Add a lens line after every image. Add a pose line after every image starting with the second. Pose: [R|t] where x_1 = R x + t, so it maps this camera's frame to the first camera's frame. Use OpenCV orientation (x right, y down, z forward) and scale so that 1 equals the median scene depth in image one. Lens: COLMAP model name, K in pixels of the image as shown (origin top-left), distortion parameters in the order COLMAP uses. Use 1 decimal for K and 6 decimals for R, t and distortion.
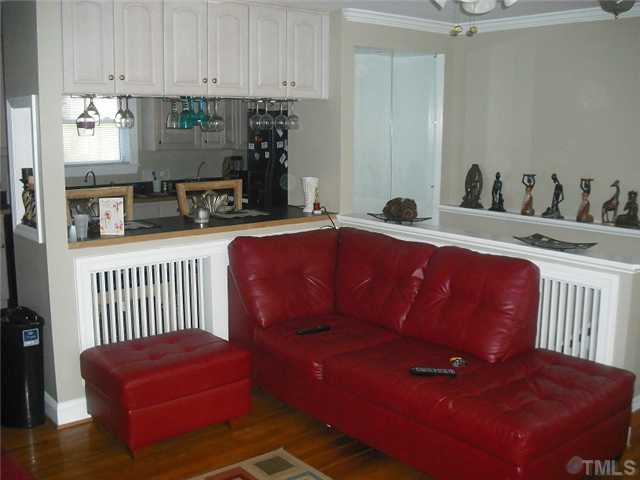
lens RADIAL K [[685.2, 0, 321.6], [0, 685.2, 239.3], [0, 0, 1]] dist [-0.088079, -0.010203]
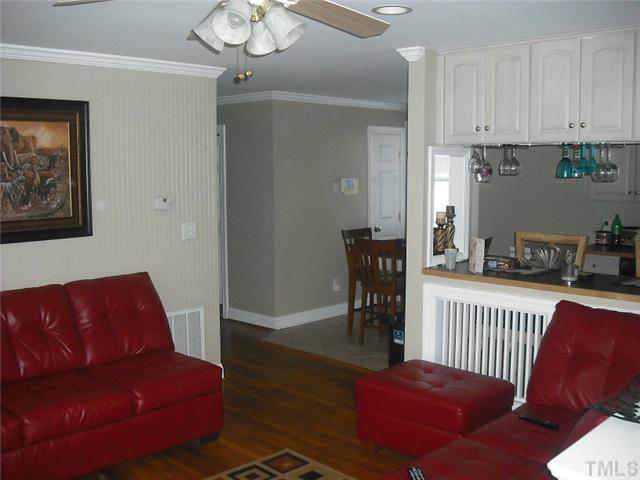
lens RADIAL K [[685.2, 0, 321.6], [0, 685.2, 239.3], [0, 0, 1]] dist [-0.088079, -0.010203]
pose [[0.128105, 0.101355, -0.986568, 0.702901], [-0.171651, 0.982017, 0.078598, -0.097878], [0.976793, 0.159277, 0.143199, 0.570467]]
